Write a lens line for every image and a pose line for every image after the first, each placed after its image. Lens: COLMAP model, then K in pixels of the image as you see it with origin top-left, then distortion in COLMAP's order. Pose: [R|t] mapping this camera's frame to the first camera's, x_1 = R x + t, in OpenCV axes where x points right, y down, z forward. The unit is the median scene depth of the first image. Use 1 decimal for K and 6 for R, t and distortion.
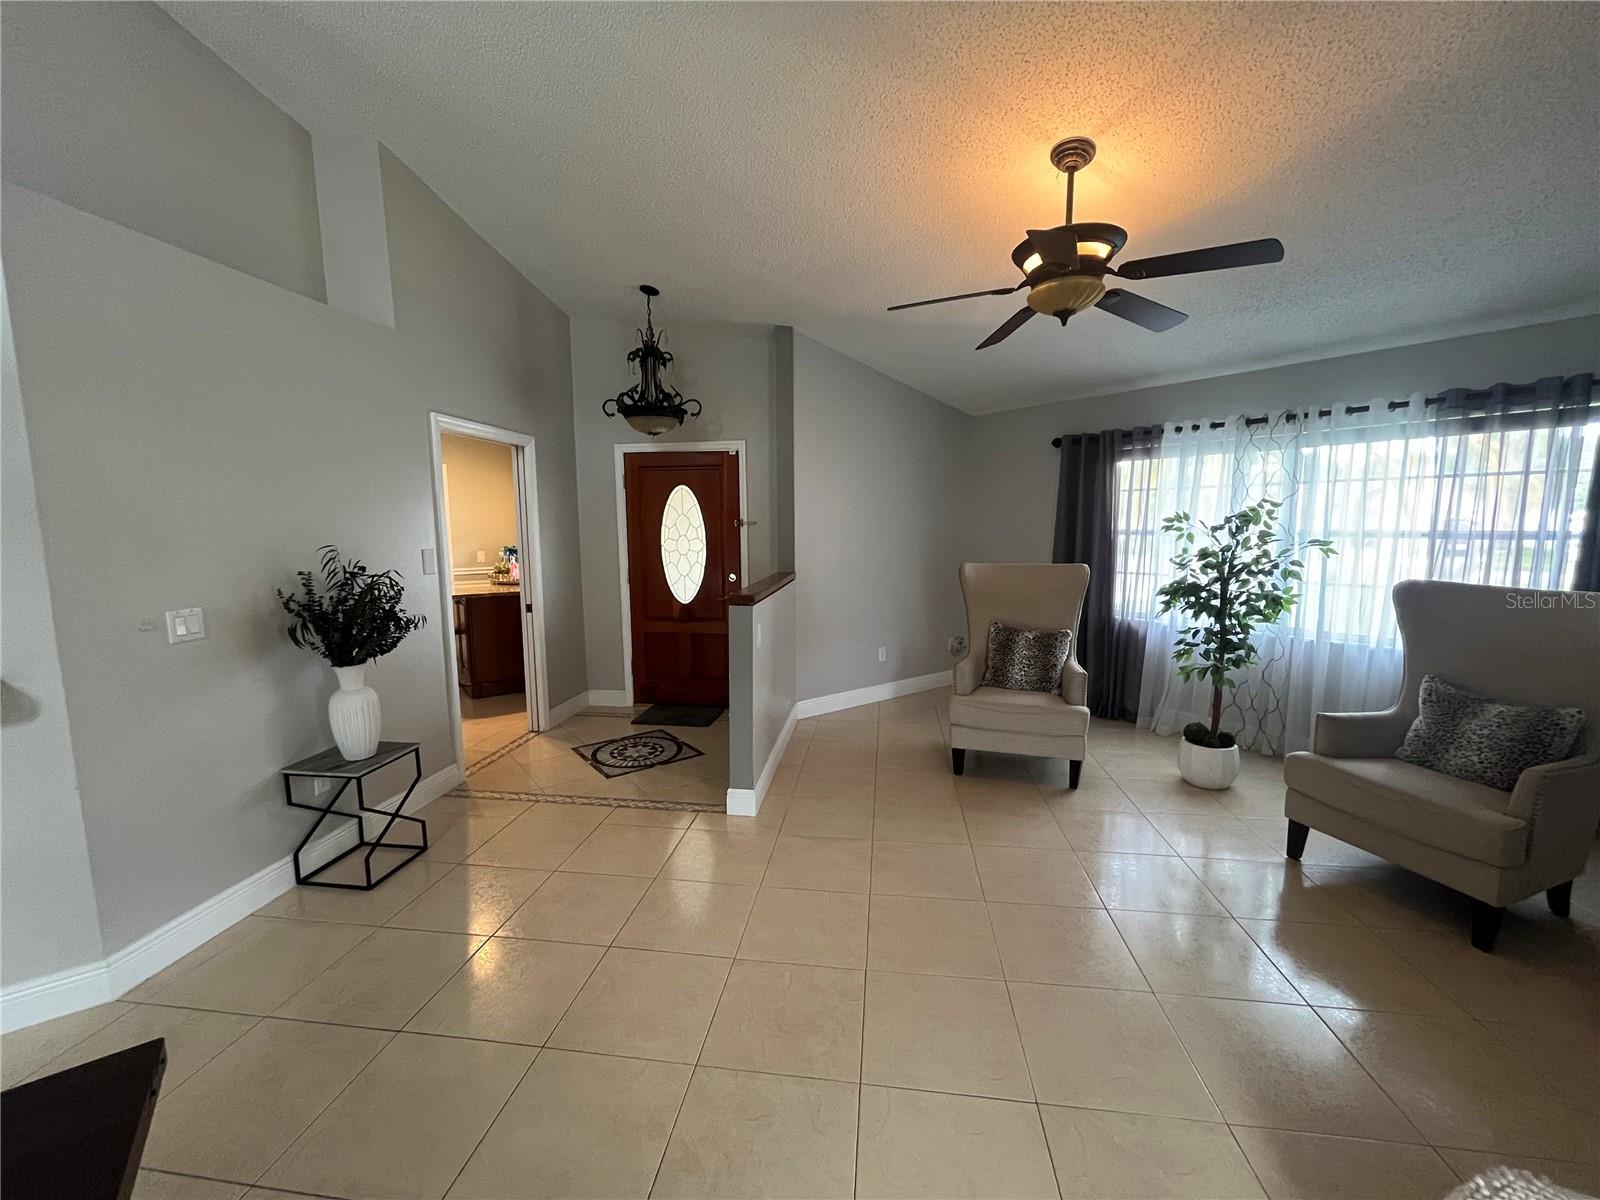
lens RADIAL K [[647.0, 0, 793.7], [0, 647.0, 603.8], [0, 0, 1]] dist [-0.005051, 0.000458]
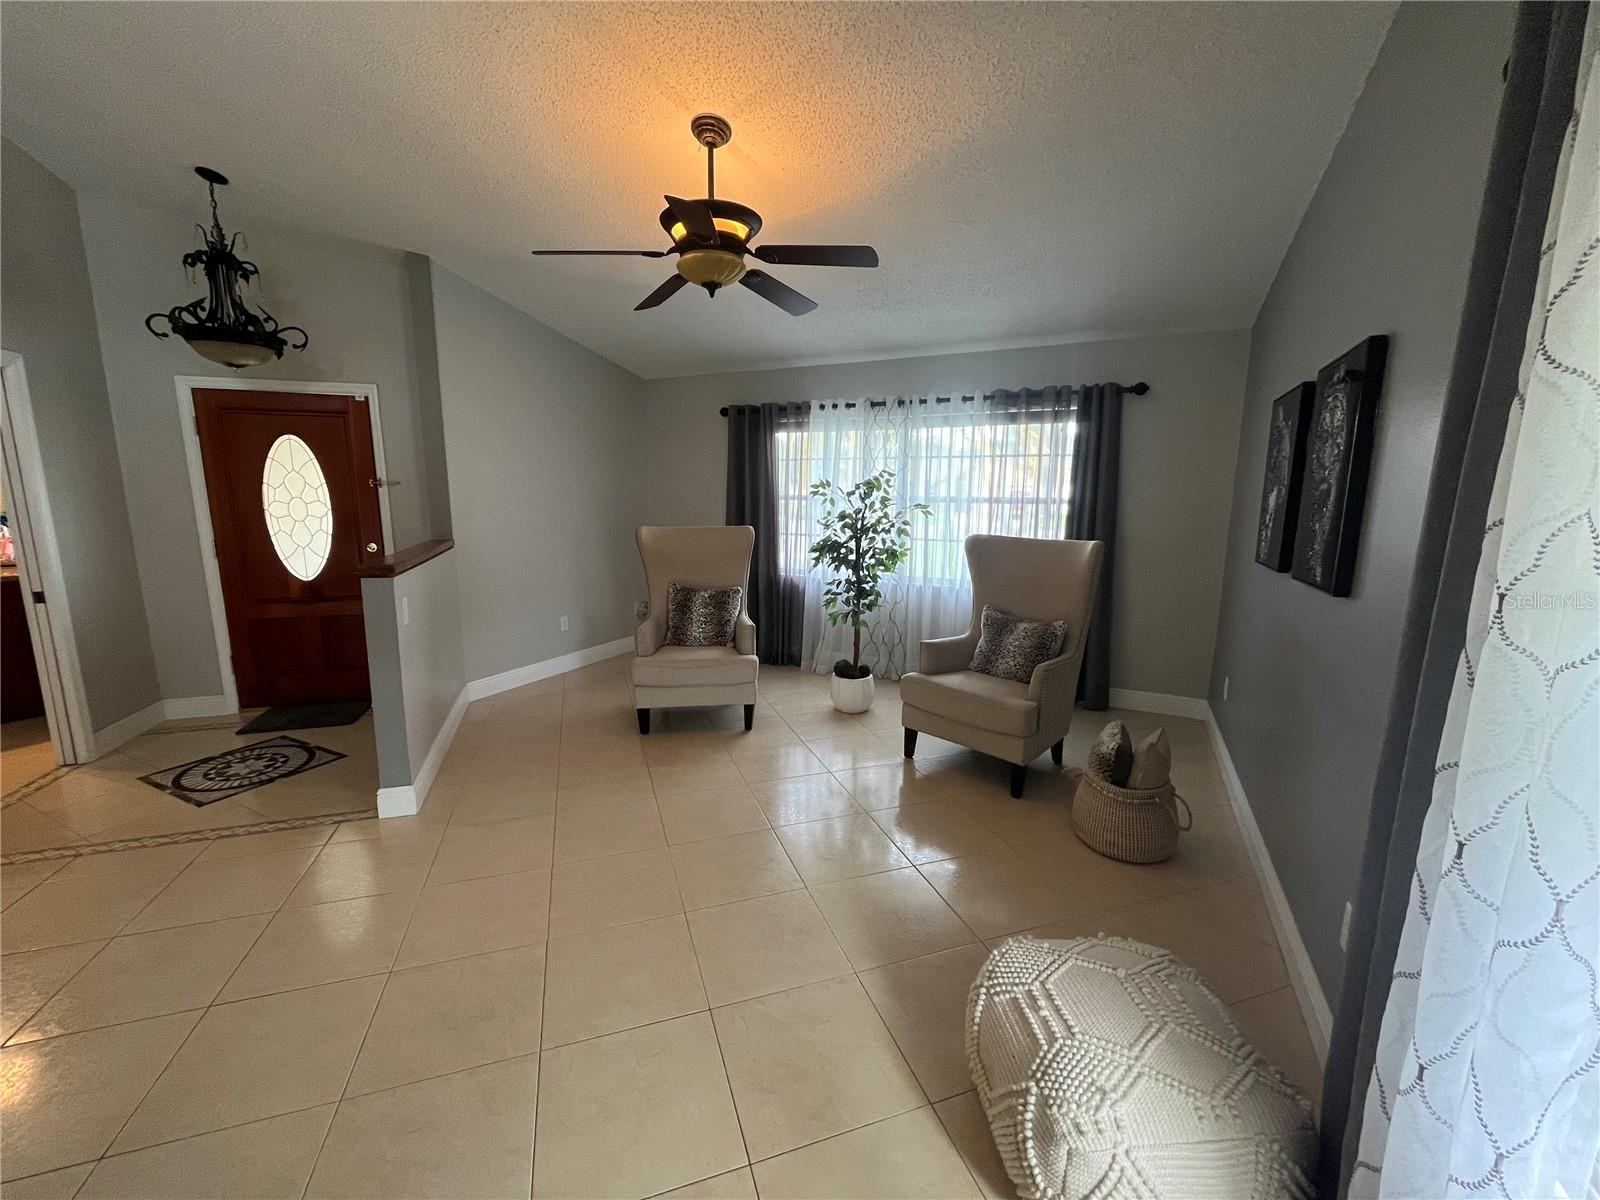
lens RADIAL K [[647.0, 0, 796.8], [0, 647.0, 605.2], [0, 0, 1]] dist [-0.005051, 0.000458]
pose [[0.892881, -0.066073, 0.445419, 0.027437], [0.042264, 0.997106, 0.063186, 0.006742], [-0.448305, -0.037592, 0.893090, -0.016835]]
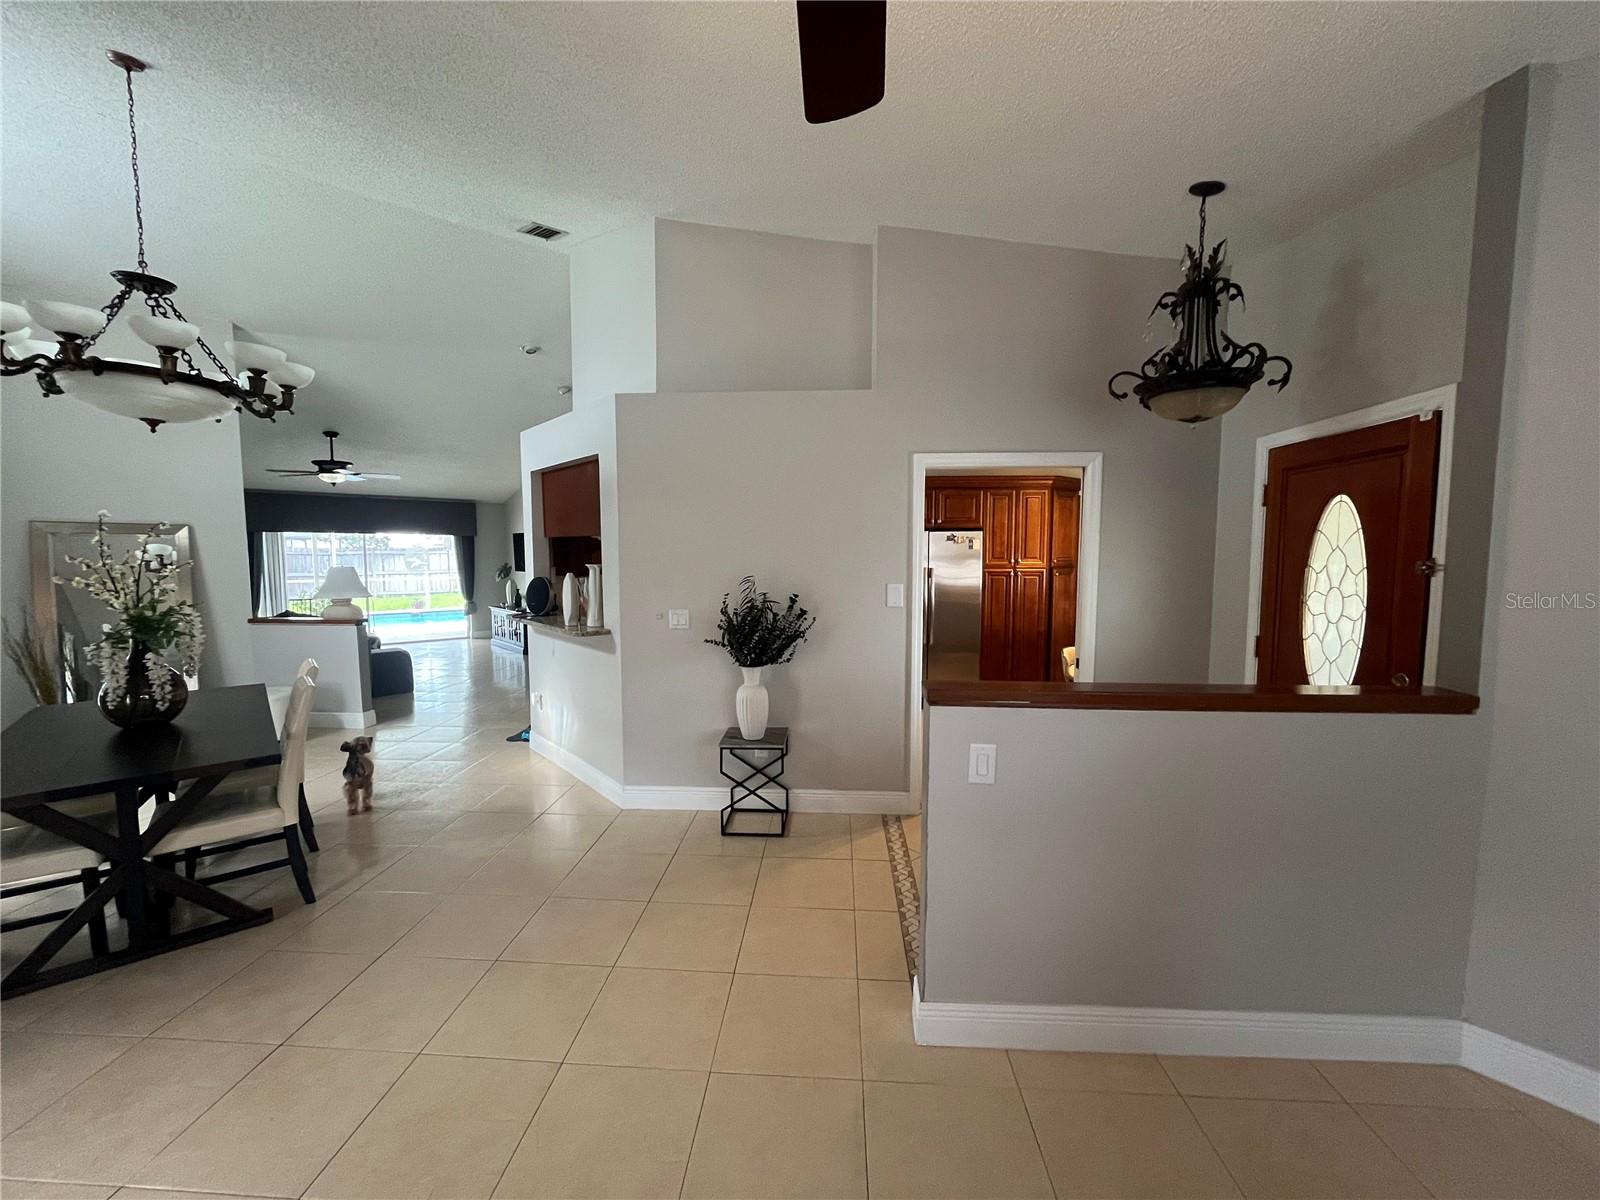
lens RADIAL K [[647.0, 0, 795.8], [0, 647.0, 600.2], [0, 0, 1]] dist [-0.005051, 0.000458]
pose [[0.079553, 0.083152, -0.993356, 0.444001], [-0.124767, 0.989509, 0.072838, -0.104637], [0.988992, 0.118143, 0.089093, 0.684607]]
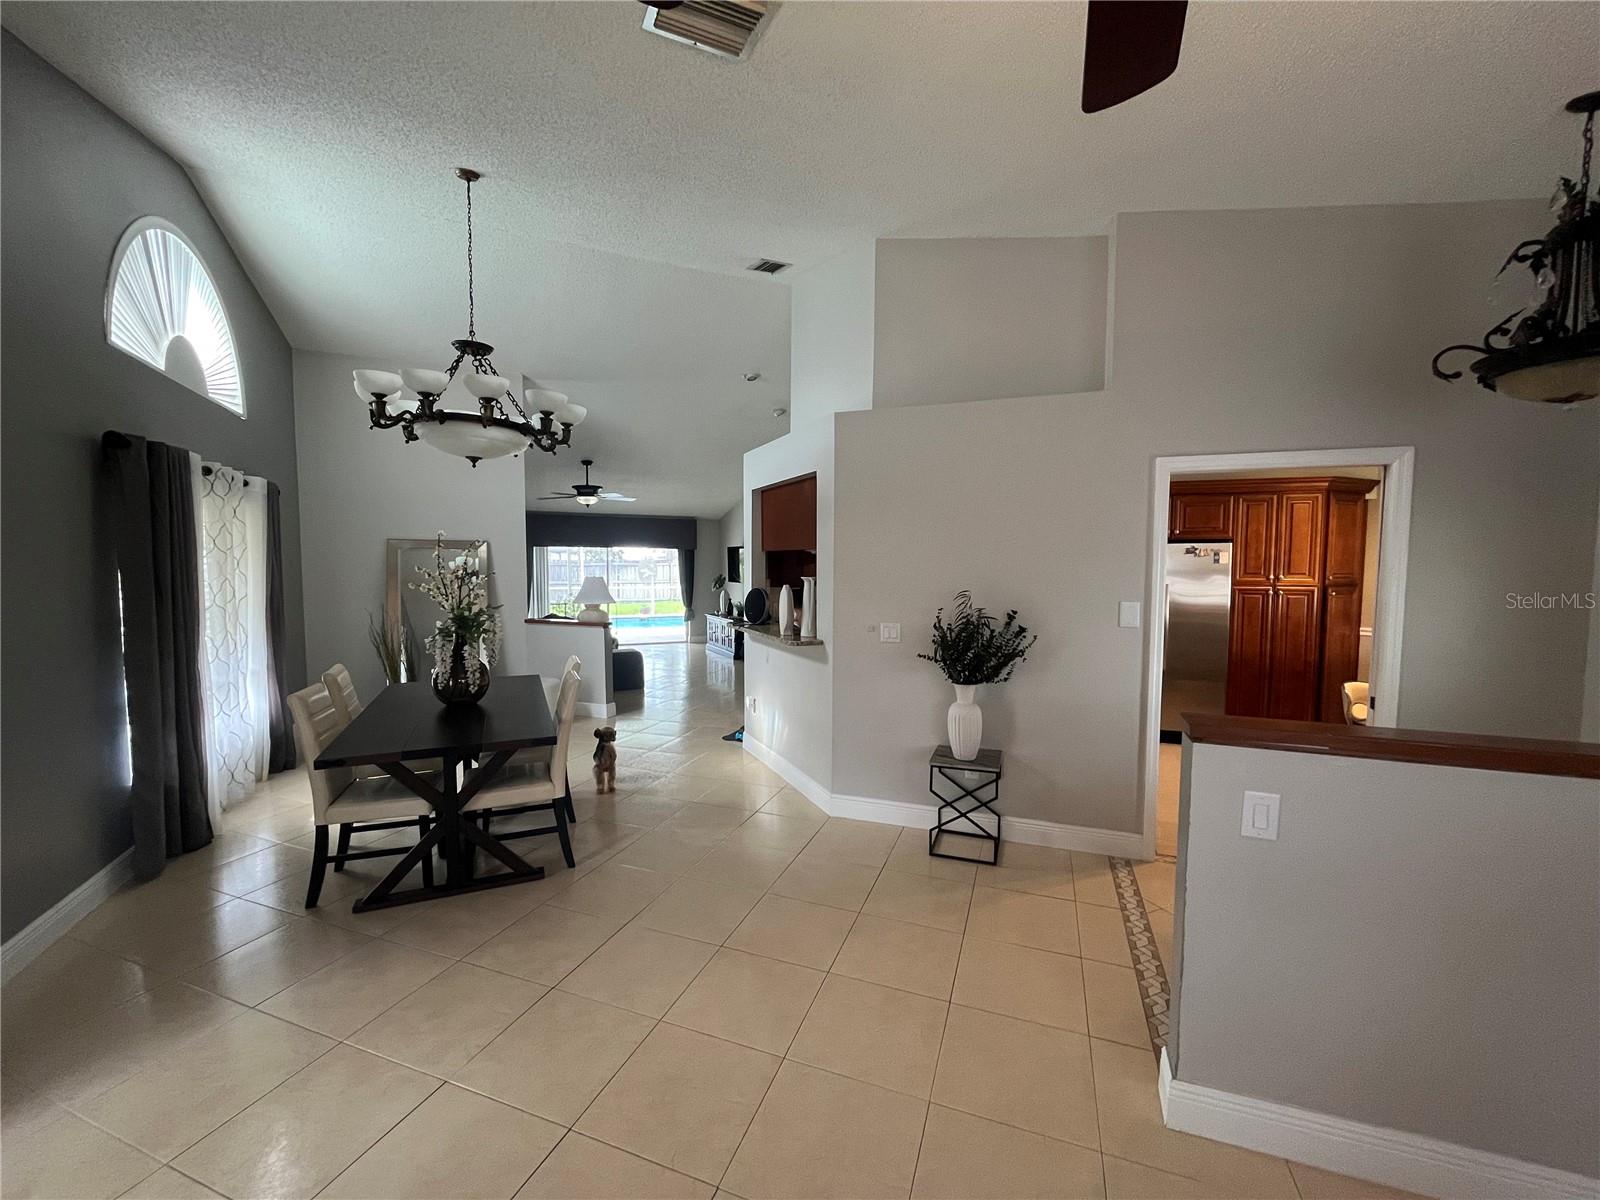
lens RADIAL K [[647.0, 0, 795.0], [0, 647.0, 599.9], [0, 0, 1]] dist [-0.005051, 0.000458]
pose [[-0.215633, 0.061948, -0.974507, 0.443602], [-0.123672, 0.988217, 0.090185, -0.102323], [0.968611, 0.139966, -0.205431, 0.654941]]
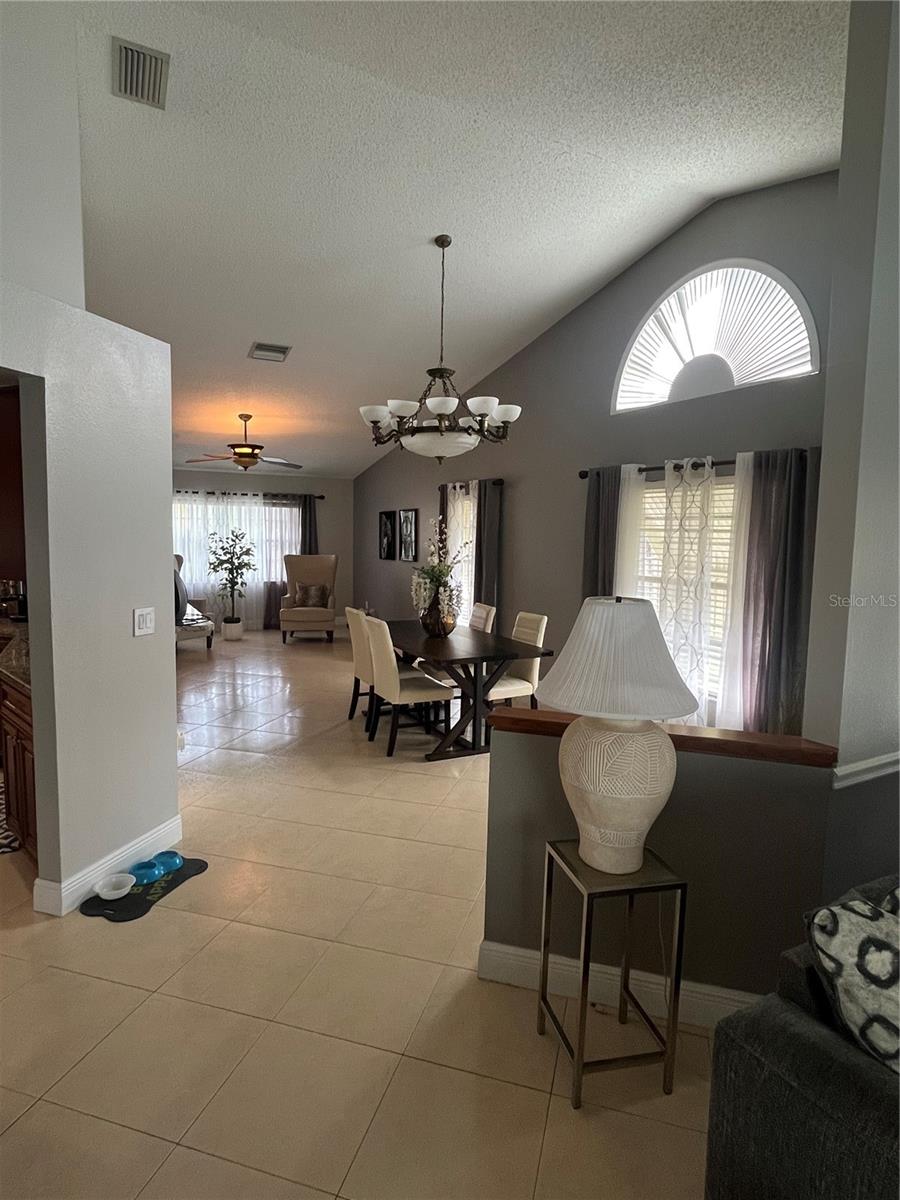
lens RADIAL K [[652.6, 0, 445.4], [0, 652.6, 609.5], [0, 0, 1]] dist [-0.019183, 0.002071]
pose [[0.148234, -0.104923, 0.983371, -1.726429], [0.099850, 0.990863, 0.090671, 0.015975], [-0.983899, 0.084749, 0.157356, -0.226869]]
